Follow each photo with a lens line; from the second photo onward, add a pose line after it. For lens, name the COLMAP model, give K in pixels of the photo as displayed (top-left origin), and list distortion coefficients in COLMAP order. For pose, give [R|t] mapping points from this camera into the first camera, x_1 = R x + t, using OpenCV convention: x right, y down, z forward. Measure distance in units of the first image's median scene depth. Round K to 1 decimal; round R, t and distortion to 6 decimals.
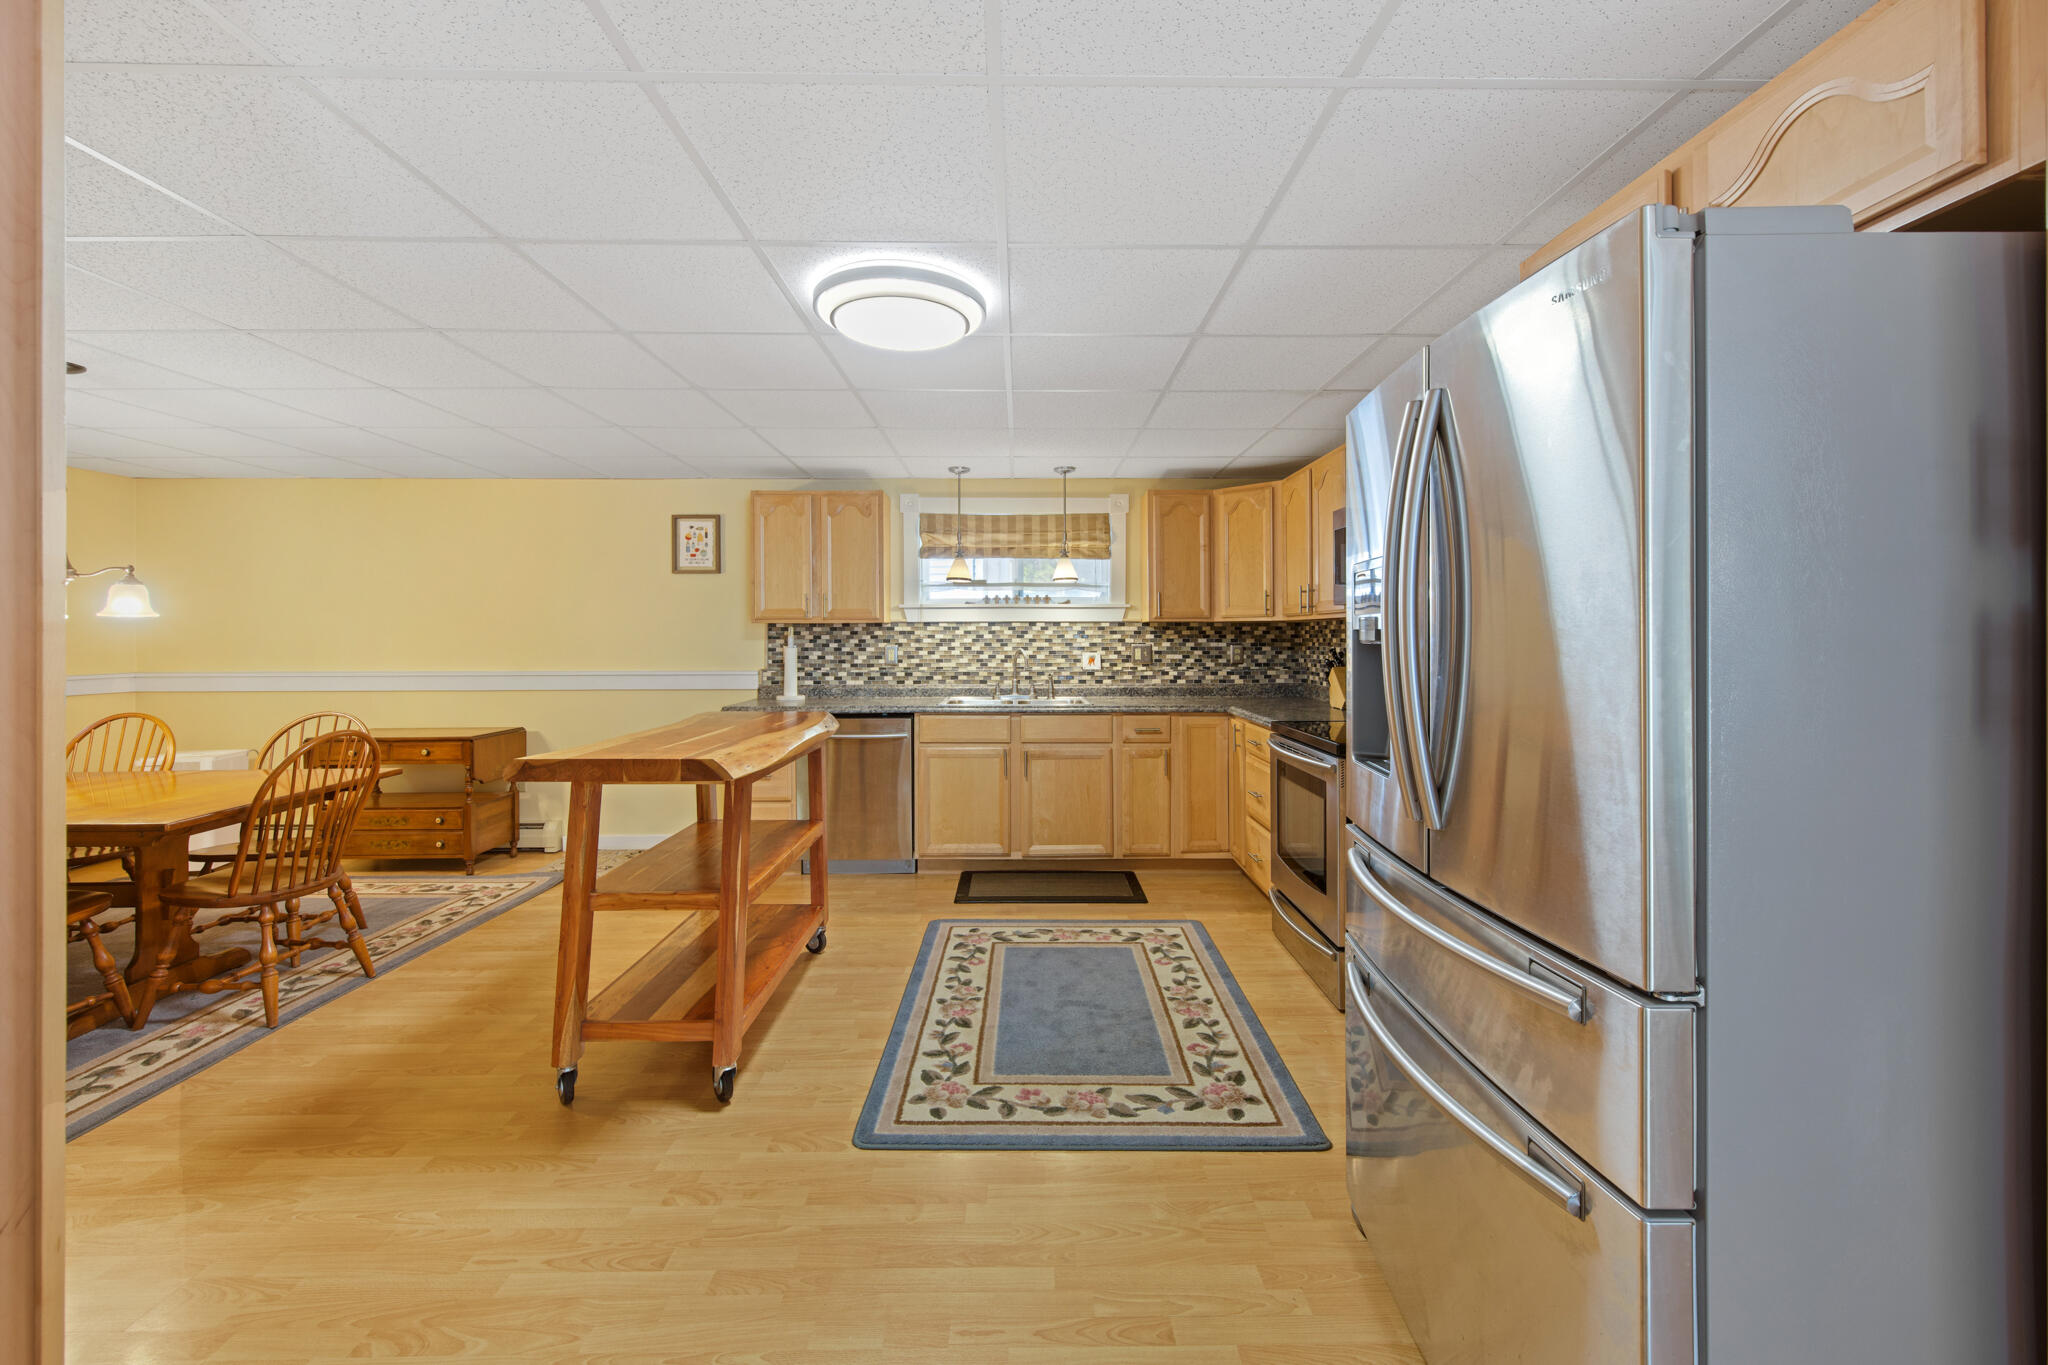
lens RADIAL K [[828.6, 0, 1031.8], [0, 828.6, 631.3], [0, 0, 1]] dist [-0.001856, -0.000016]
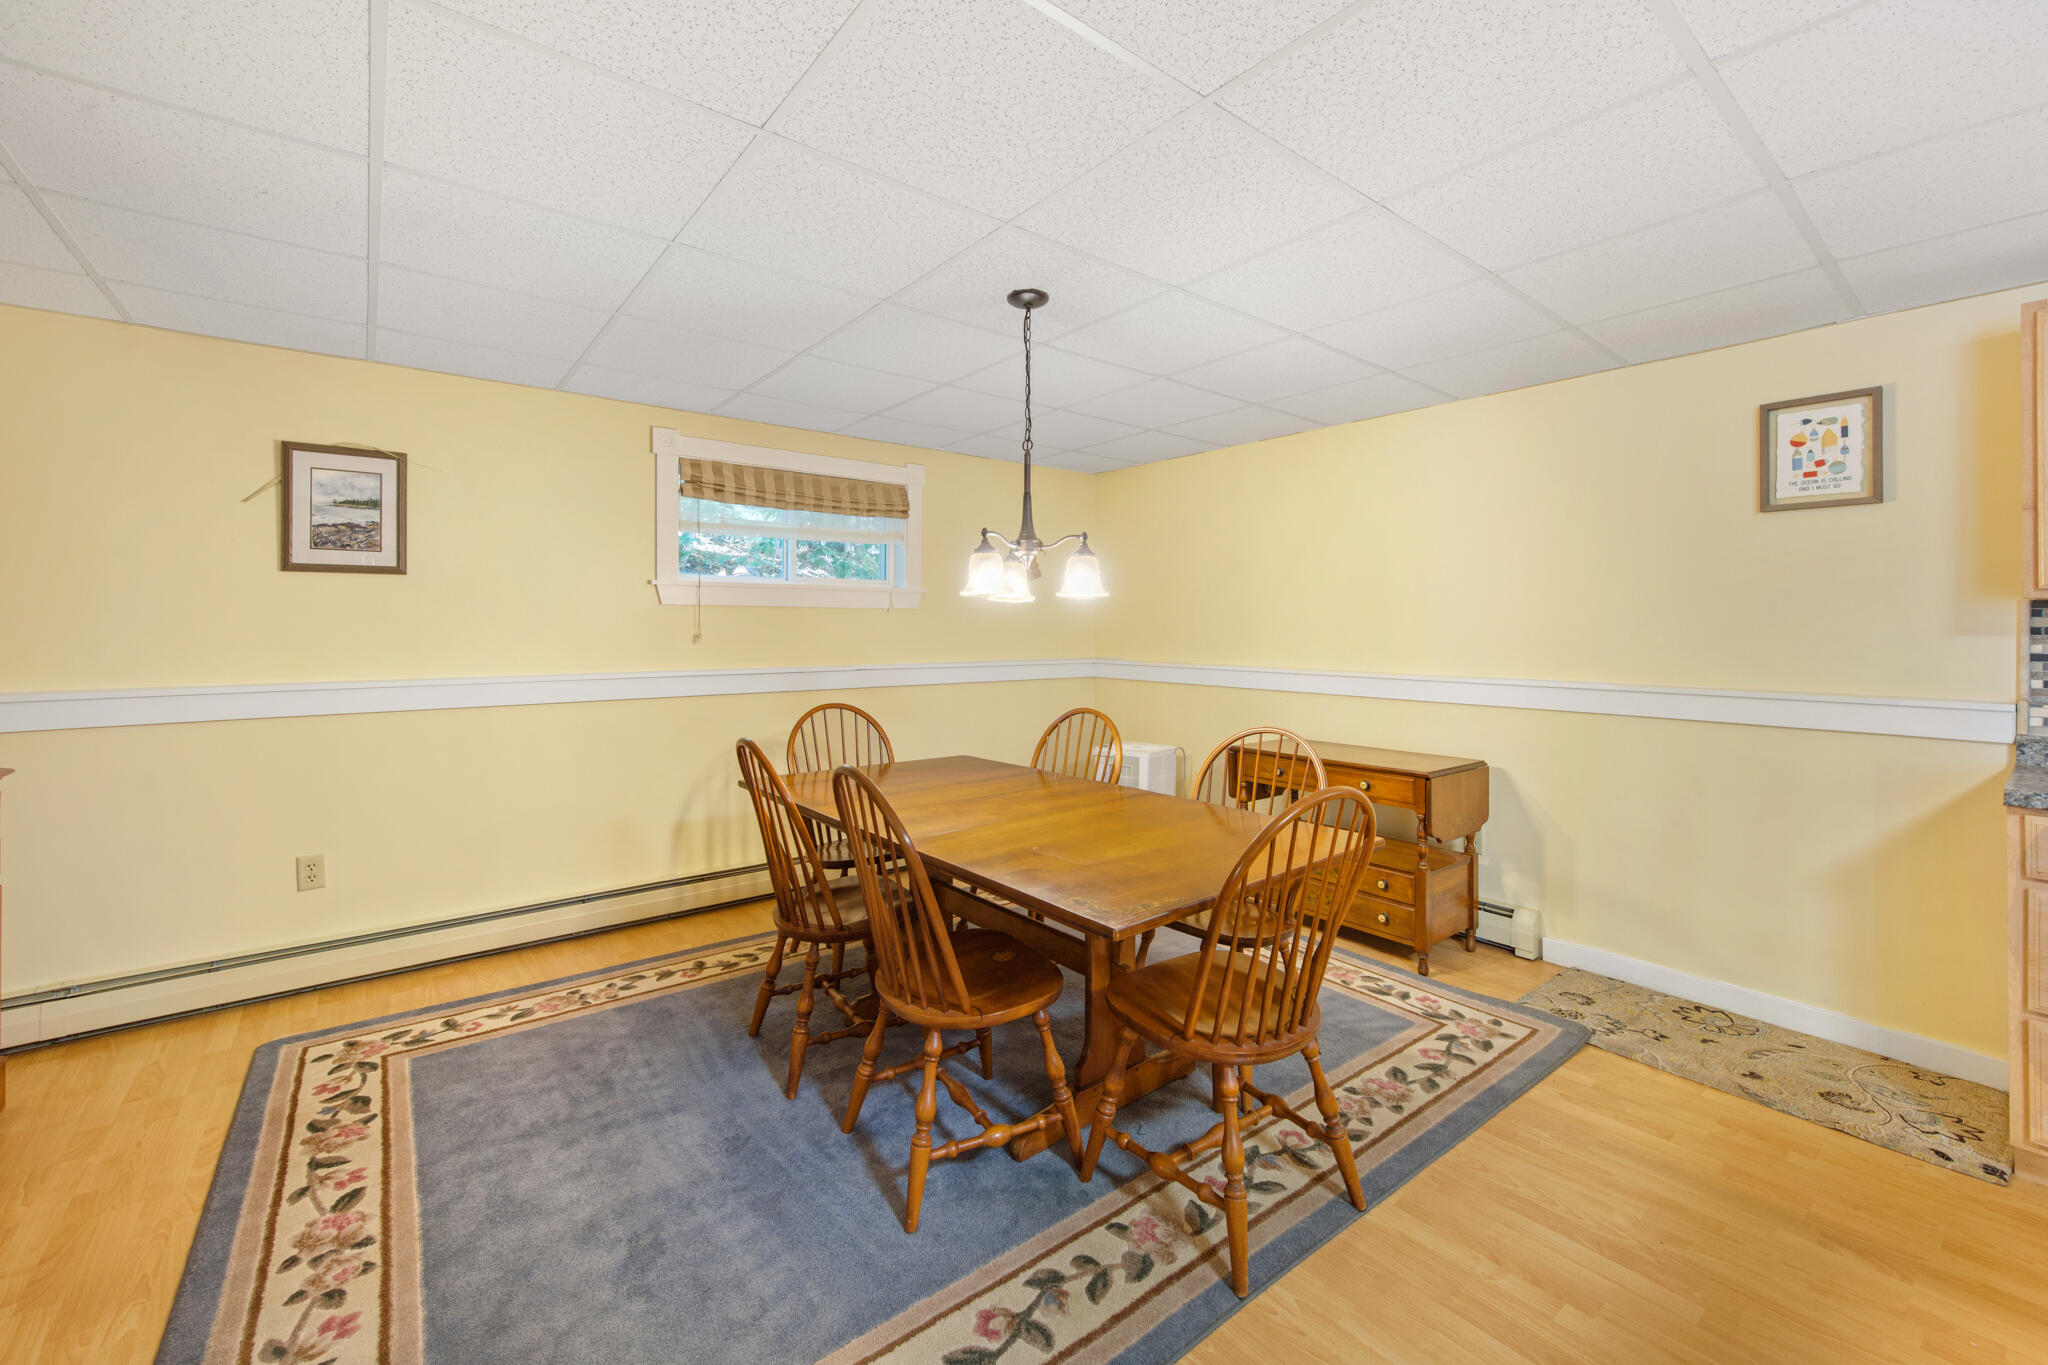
lens RADIAL K [[828.6, 0, 1017.9], [0, 828.6, 629.0], [0, 0, 1]] dist [-0.001856, -0.000016]
pose [[0.602908, 0.008202, -0.797769, -0.517054], [-0.002399, 0.999961, 0.008468, 0.006773], [0.797807, -0.003191, 0.602904, 0.491843]]
